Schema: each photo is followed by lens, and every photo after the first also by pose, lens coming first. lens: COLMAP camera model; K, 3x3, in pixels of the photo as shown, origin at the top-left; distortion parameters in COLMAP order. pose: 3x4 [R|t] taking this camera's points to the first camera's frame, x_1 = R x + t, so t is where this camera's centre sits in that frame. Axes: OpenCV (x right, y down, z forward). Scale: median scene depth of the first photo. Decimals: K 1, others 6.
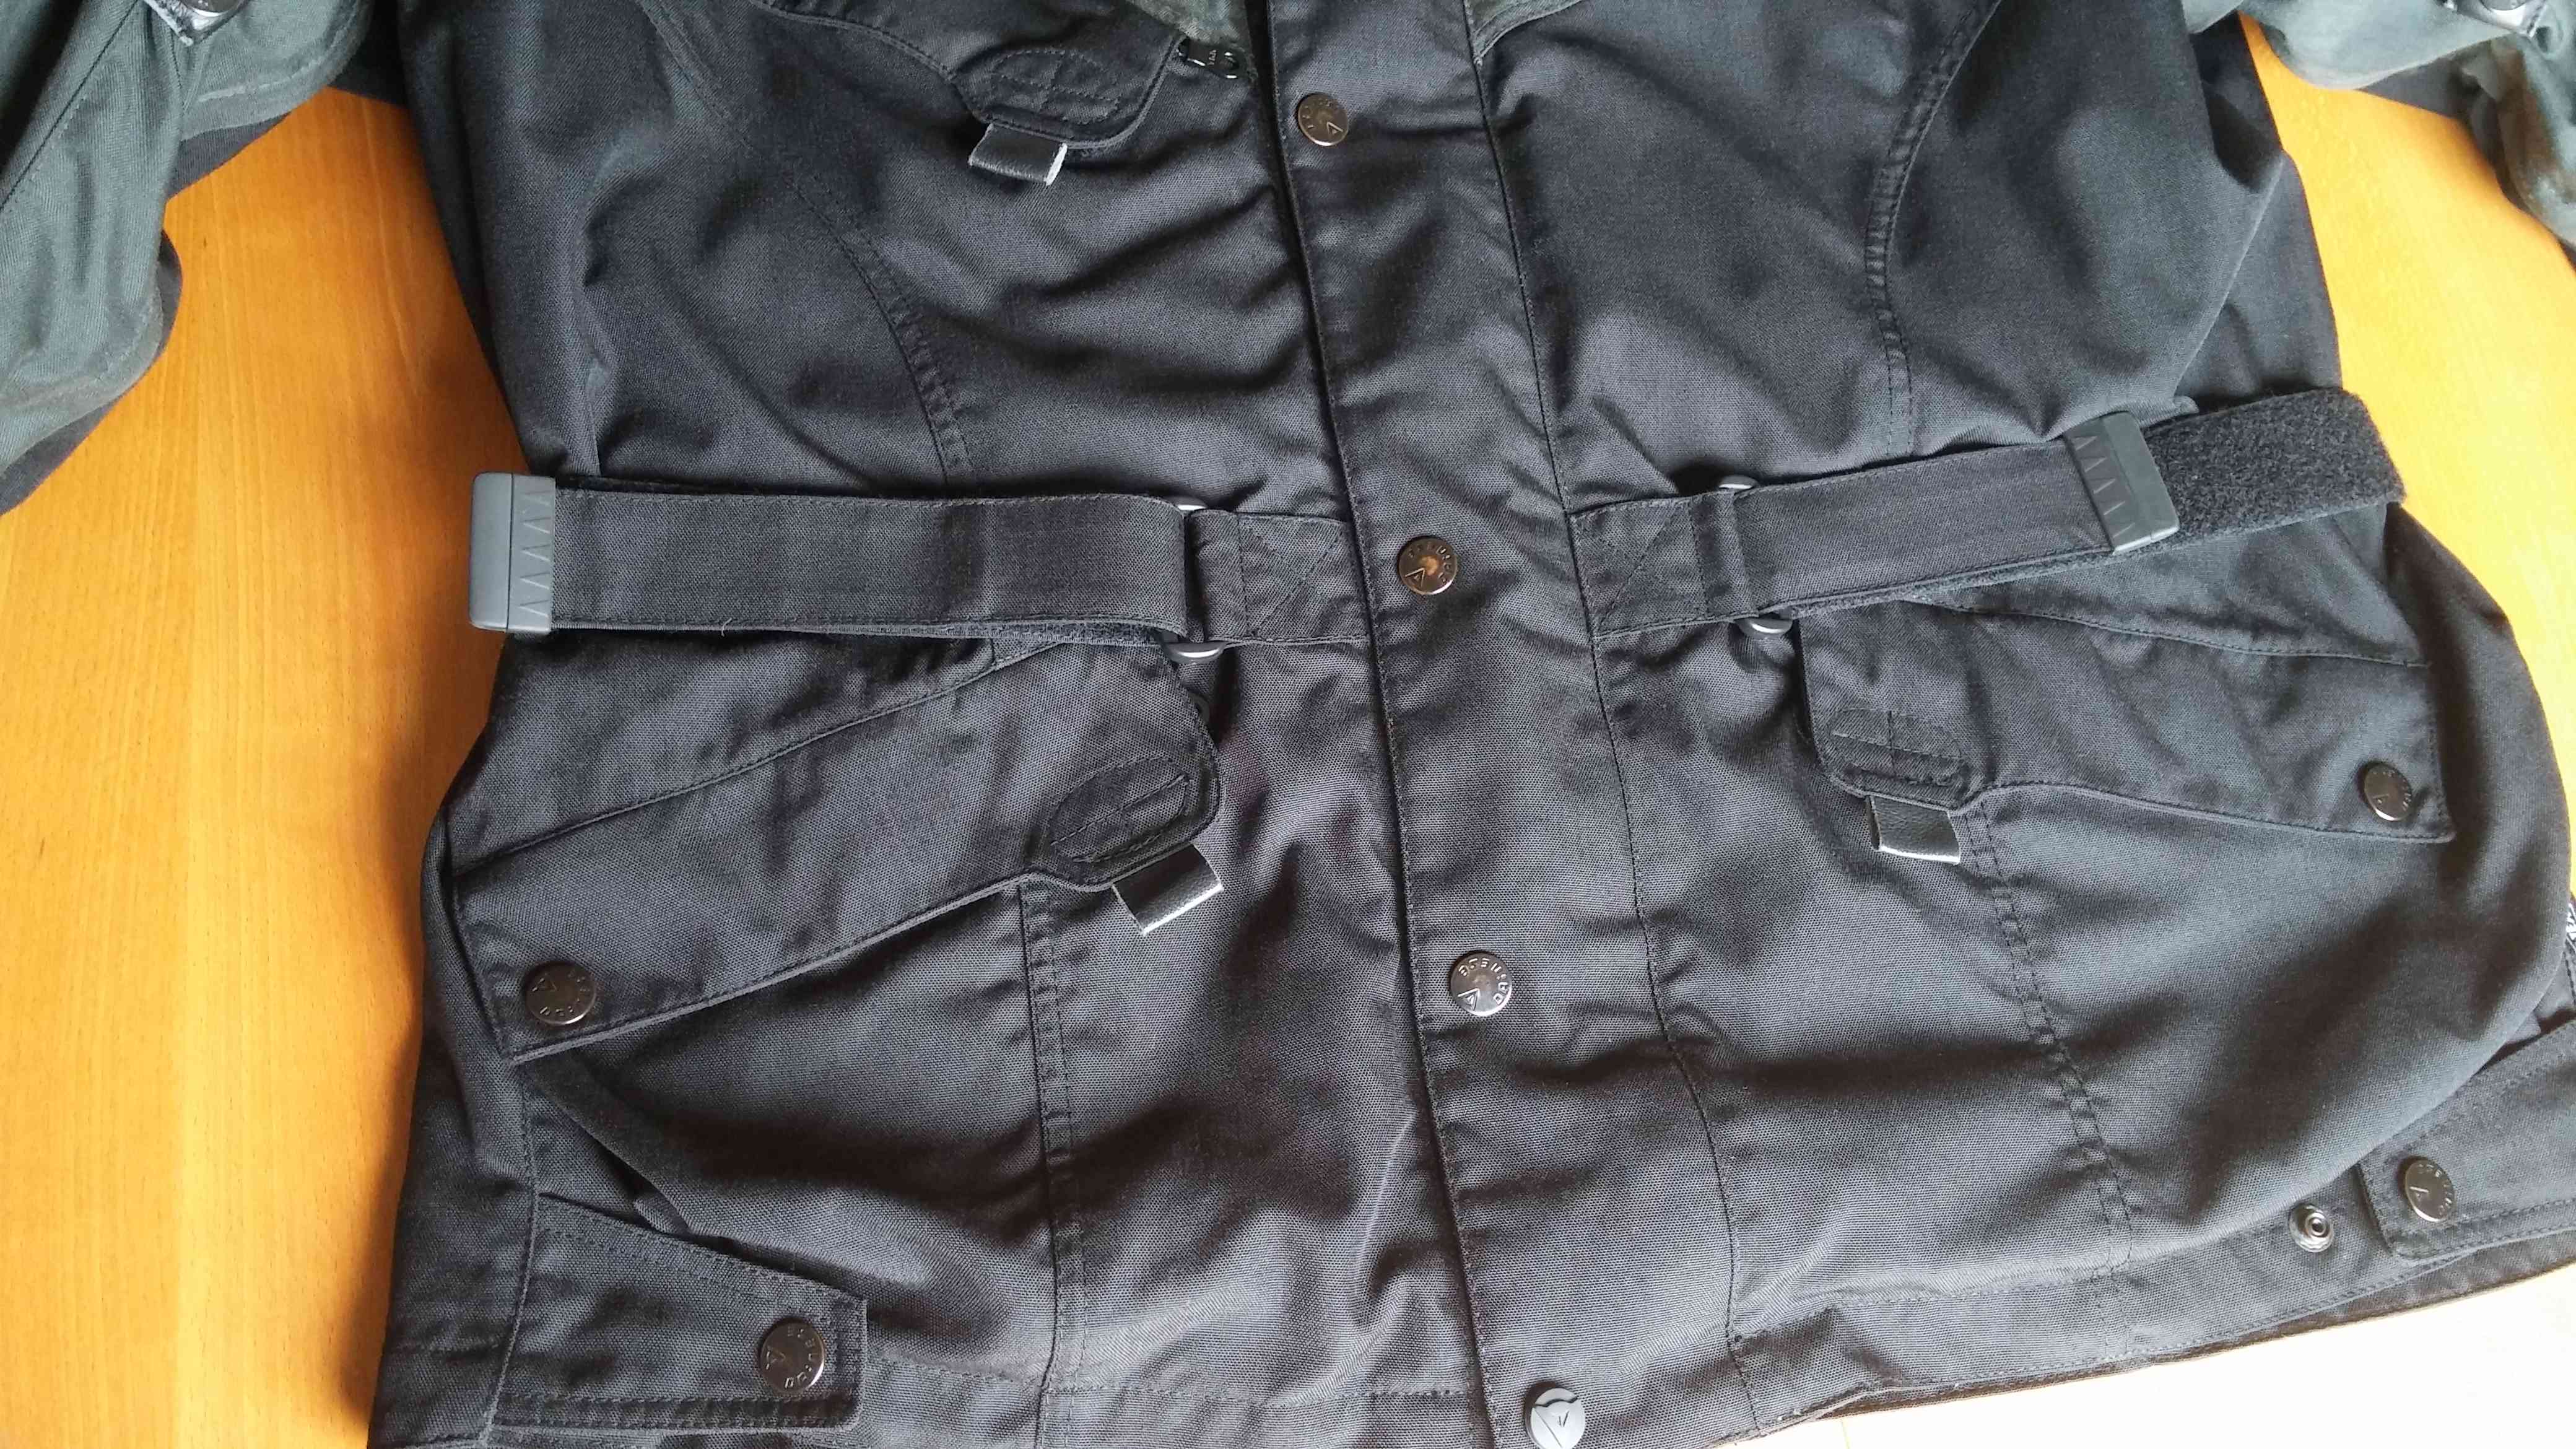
lens RADIAL K [[2211.6, 0, 1288.0], [0, 2211.6, 724.5], [0, 0, 1]] dist [0.079640, -0.117017]
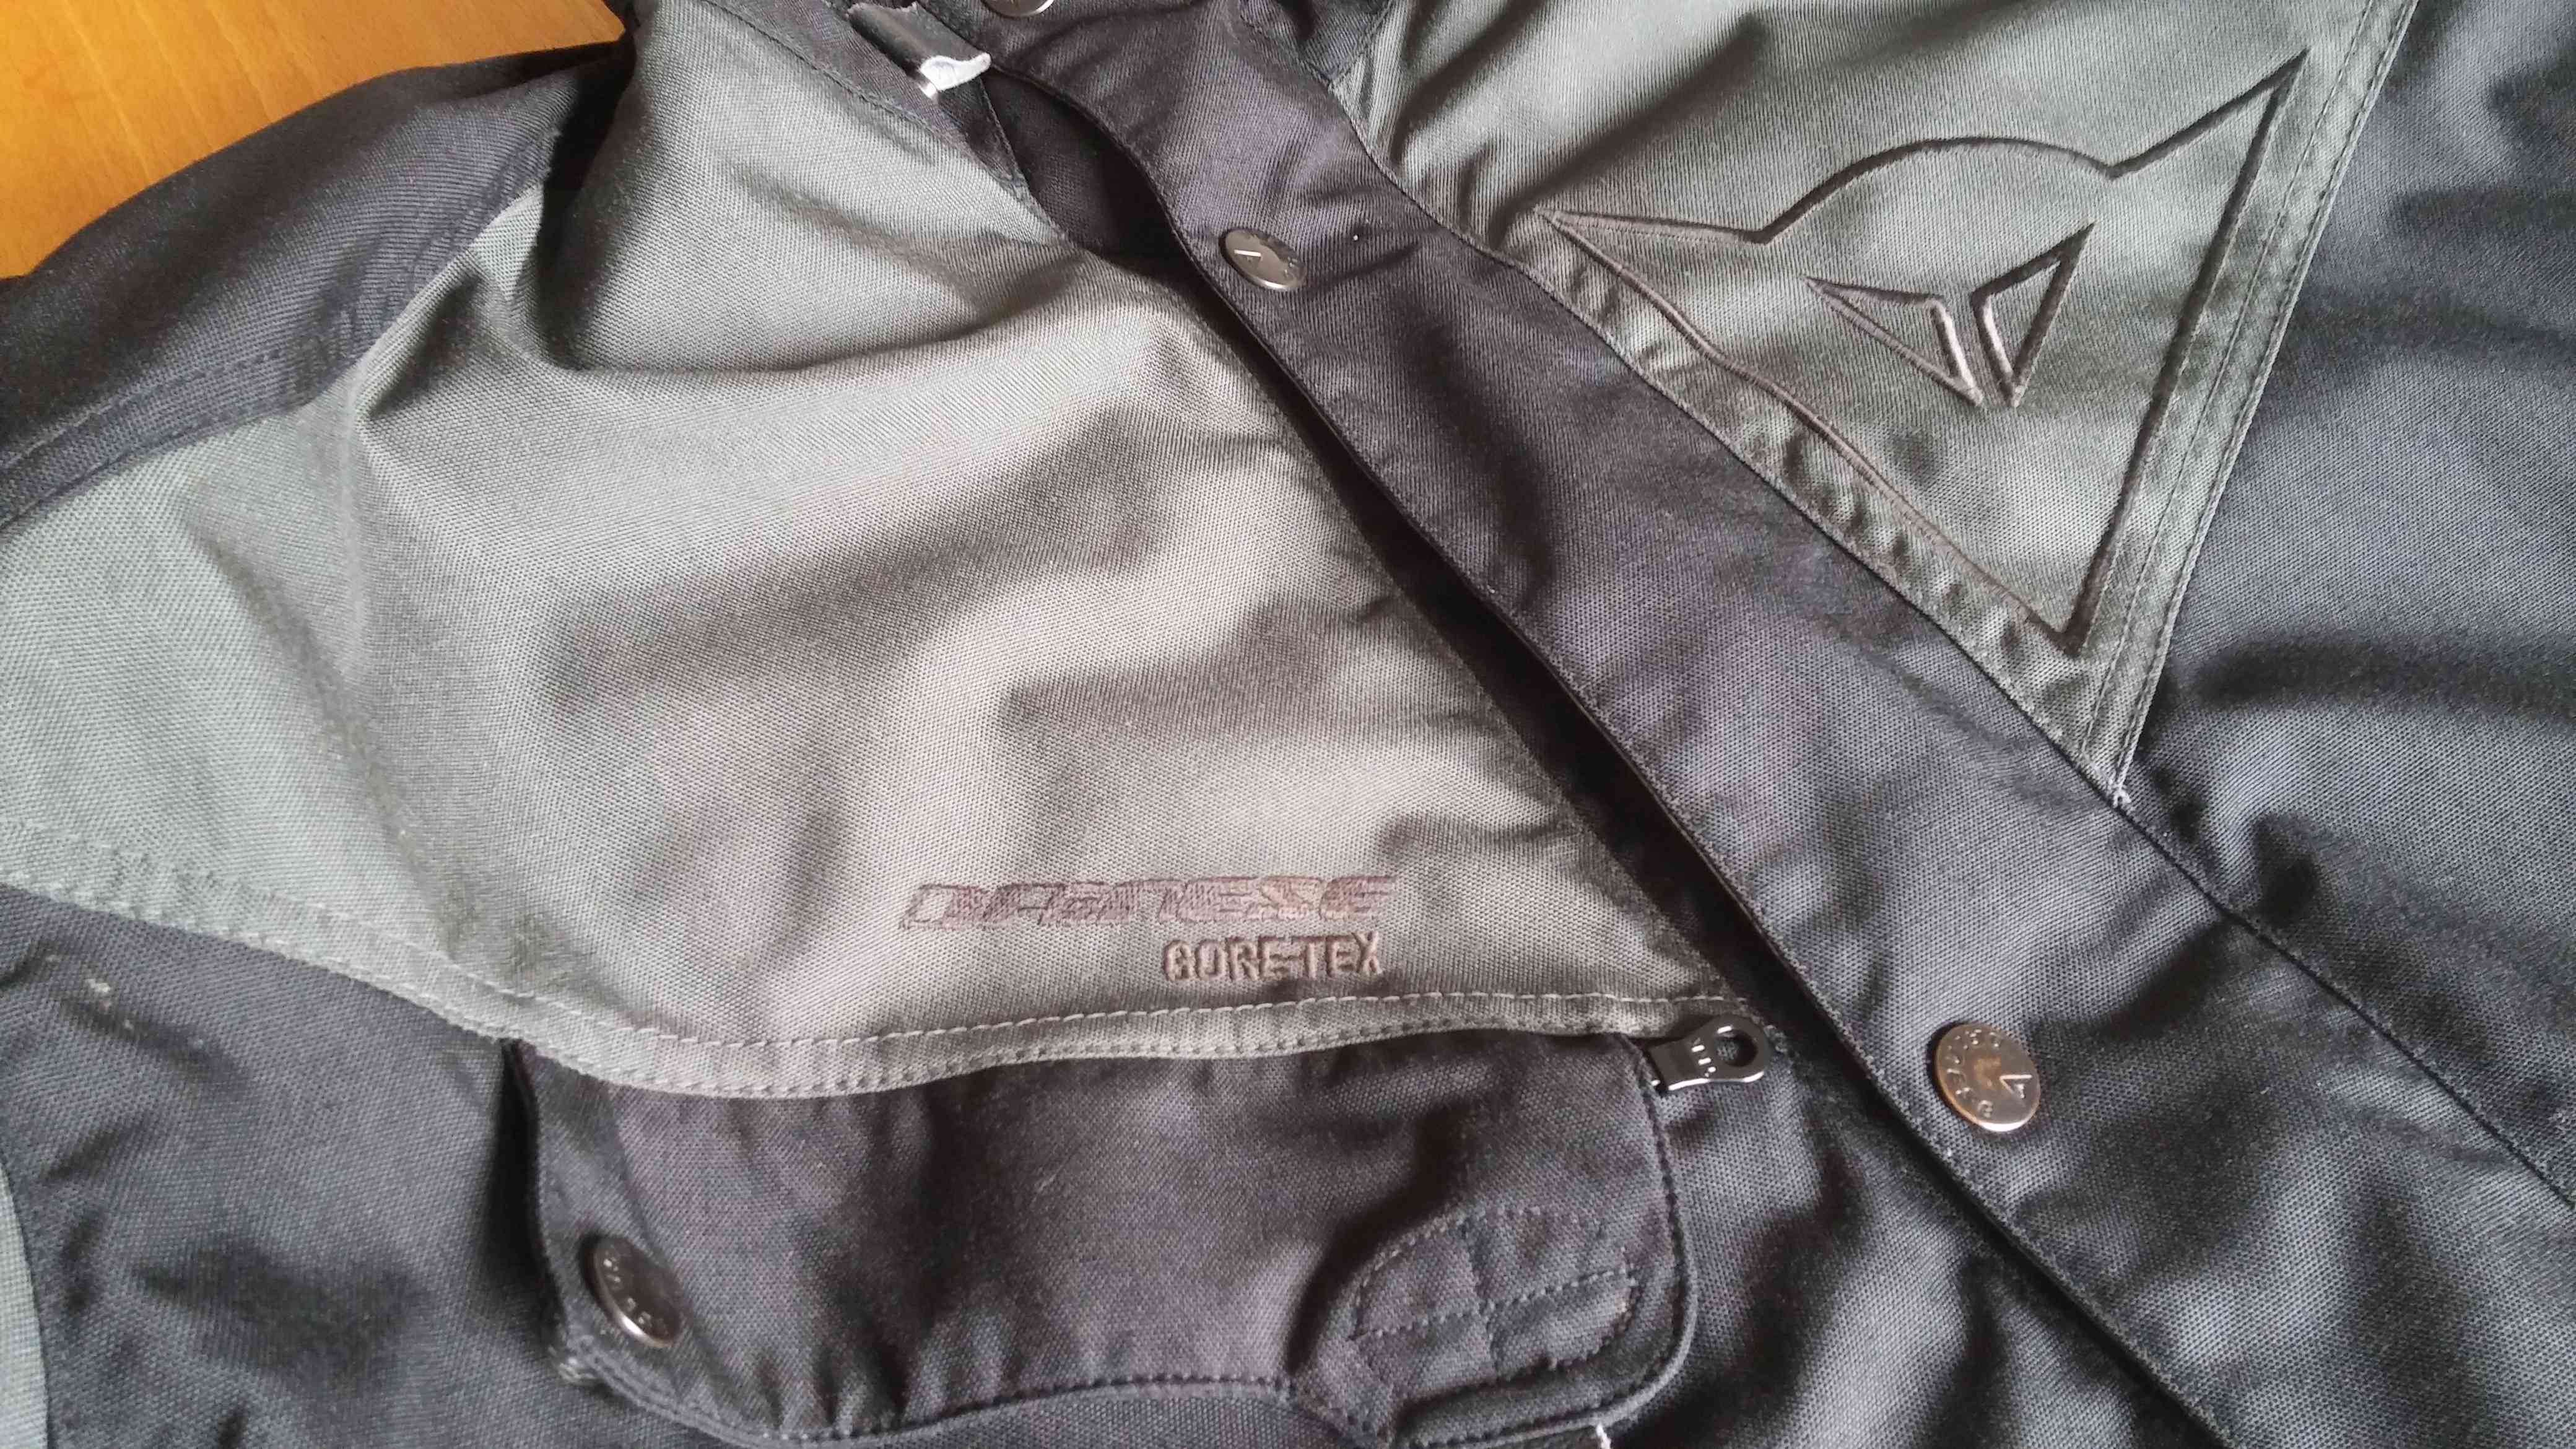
lens RADIAL K [[2211.6, 0, 1288.0], [0, 2211.6, 724.5], [0, 0, 1]] dist [0.079640, -0.117017]
pose [[0.881442, -0.451690, 0.137969, -0.167947], [0.466480, 0.878307, -0.104753, -0.402270], [-0.073863, 0.156694, 0.984881, 0.586119]]
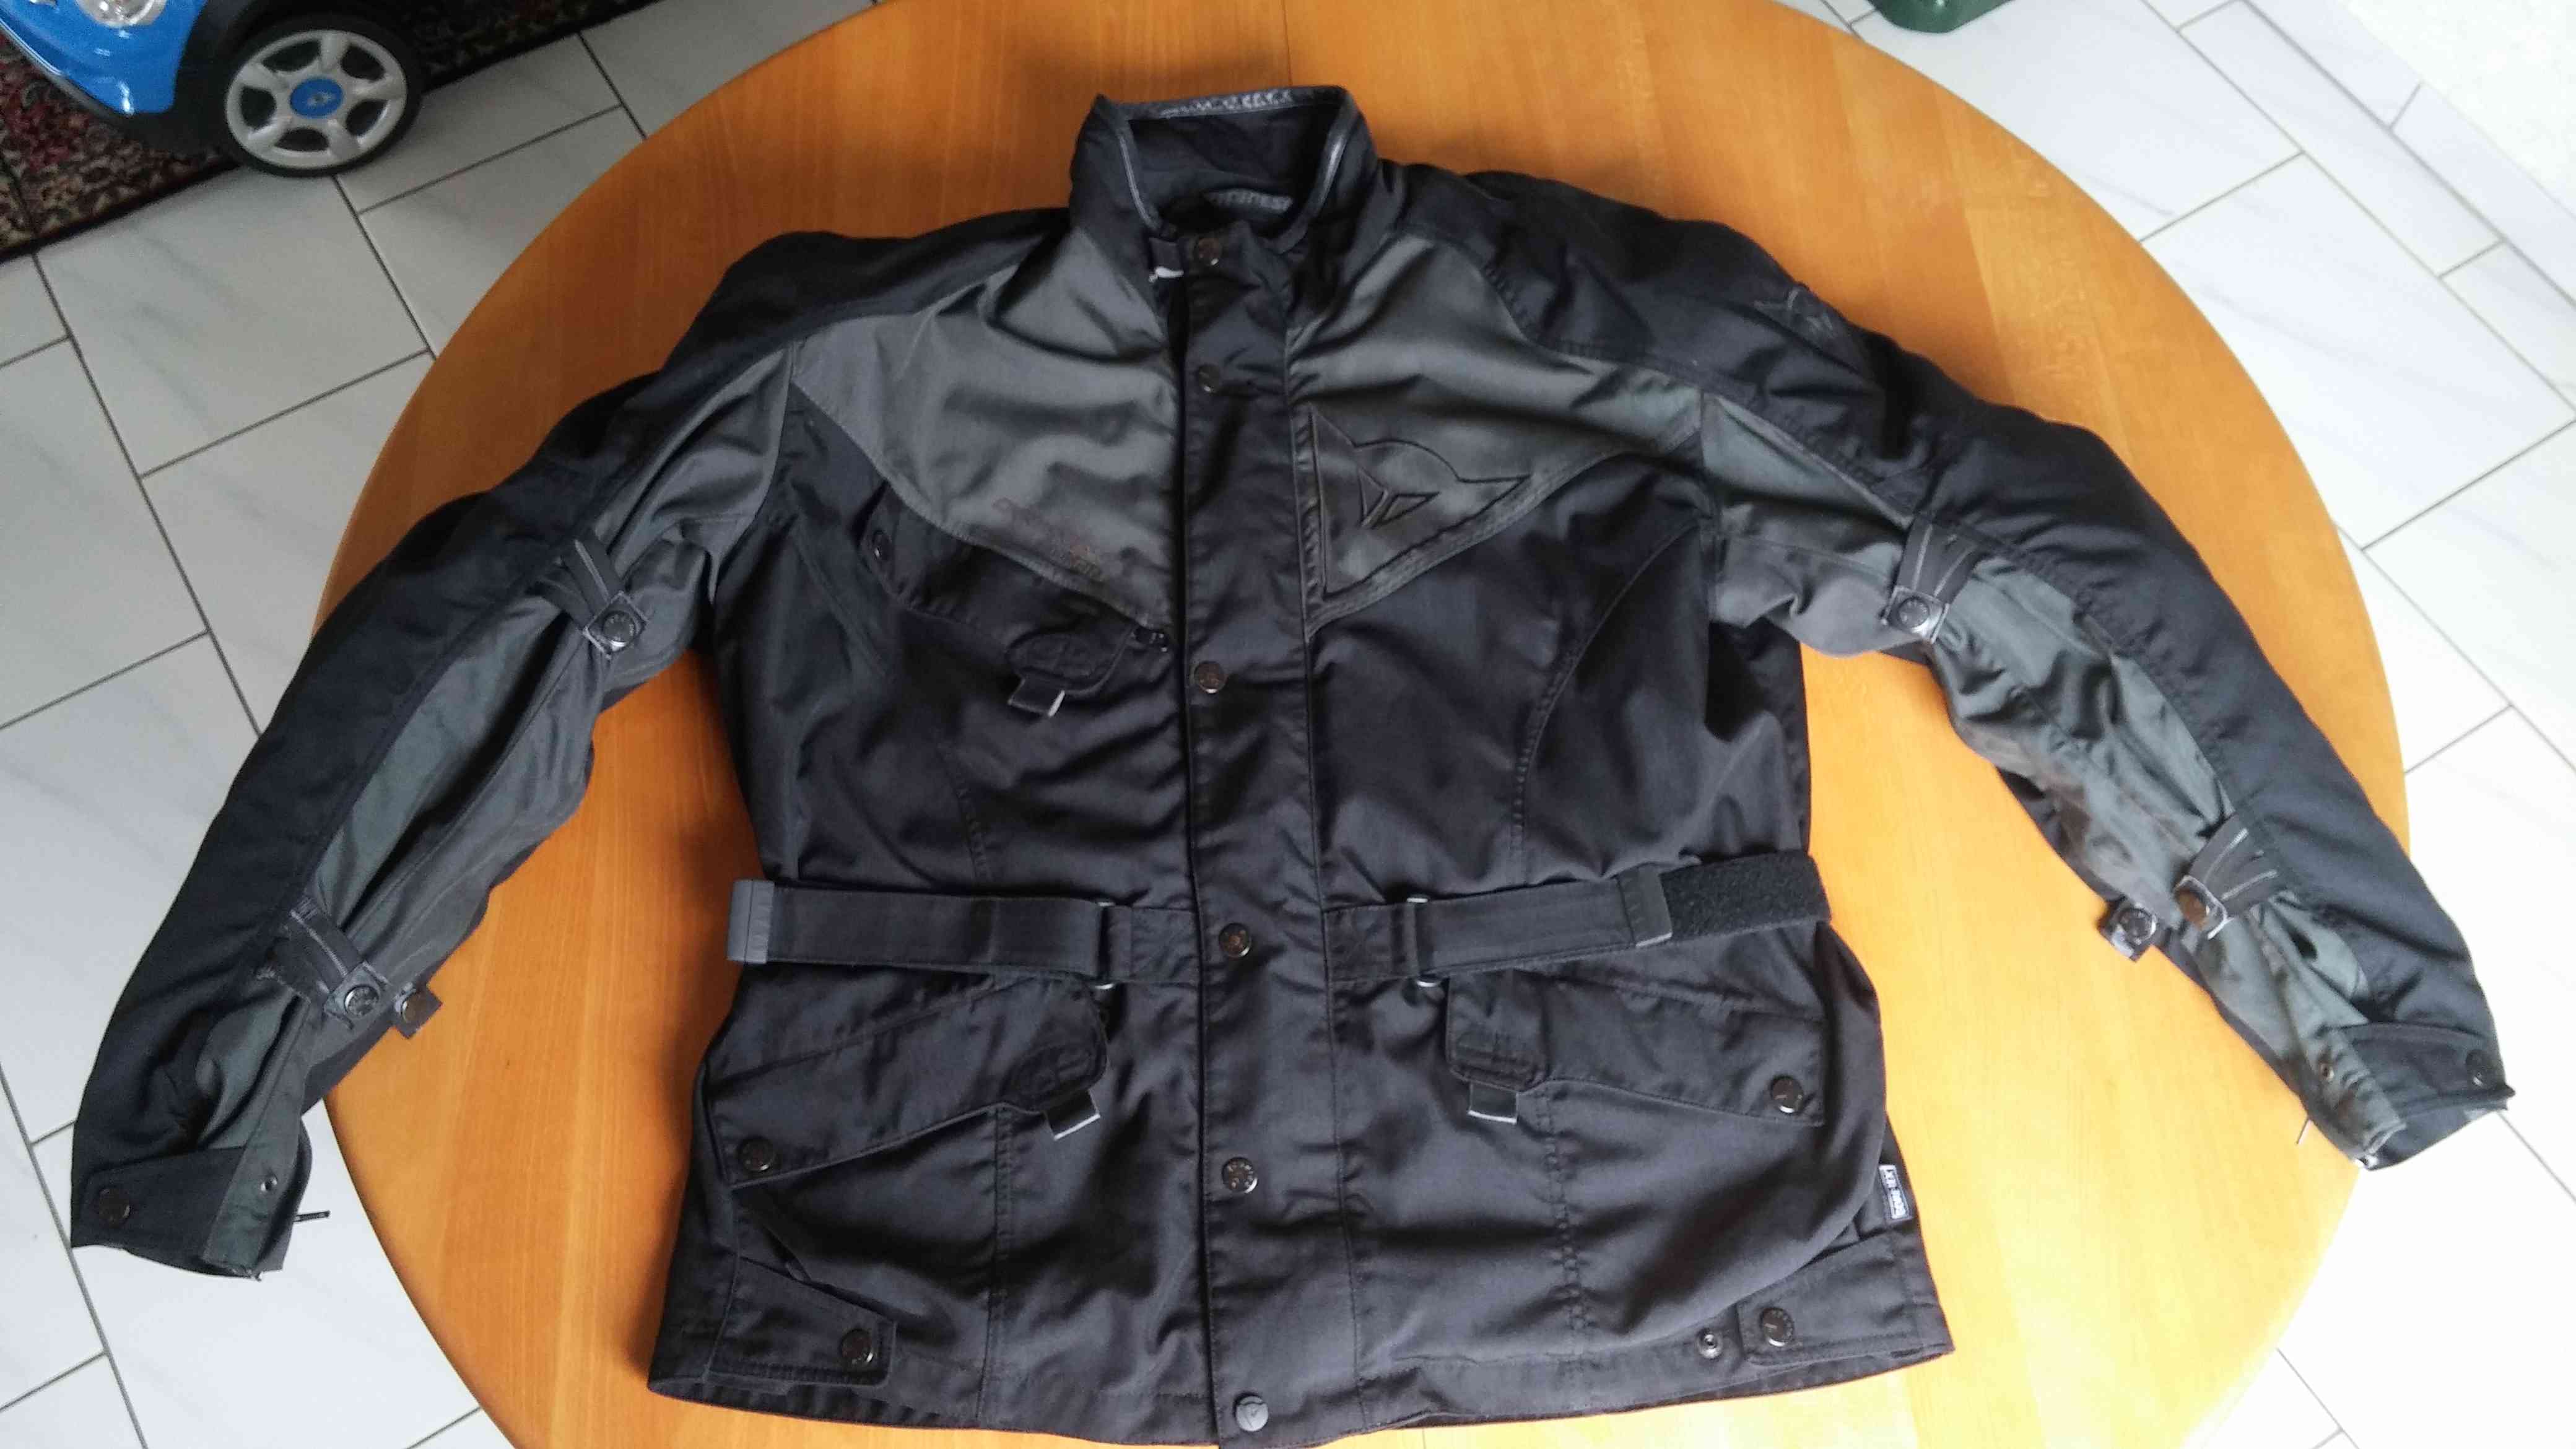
lens RADIAL K [[2211.6, 0, 1288.0], [0, 2211.6, 724.5], [0, 0, 1]] dist [0.079640, -0.117017]
pose [[0.991446, 0.032837, -0.126322, 0.338267], [-0.042538, 0.996285, -0.074881, -0.117319], [0.123394, 0.079614, 0.989159, -0.826551]]
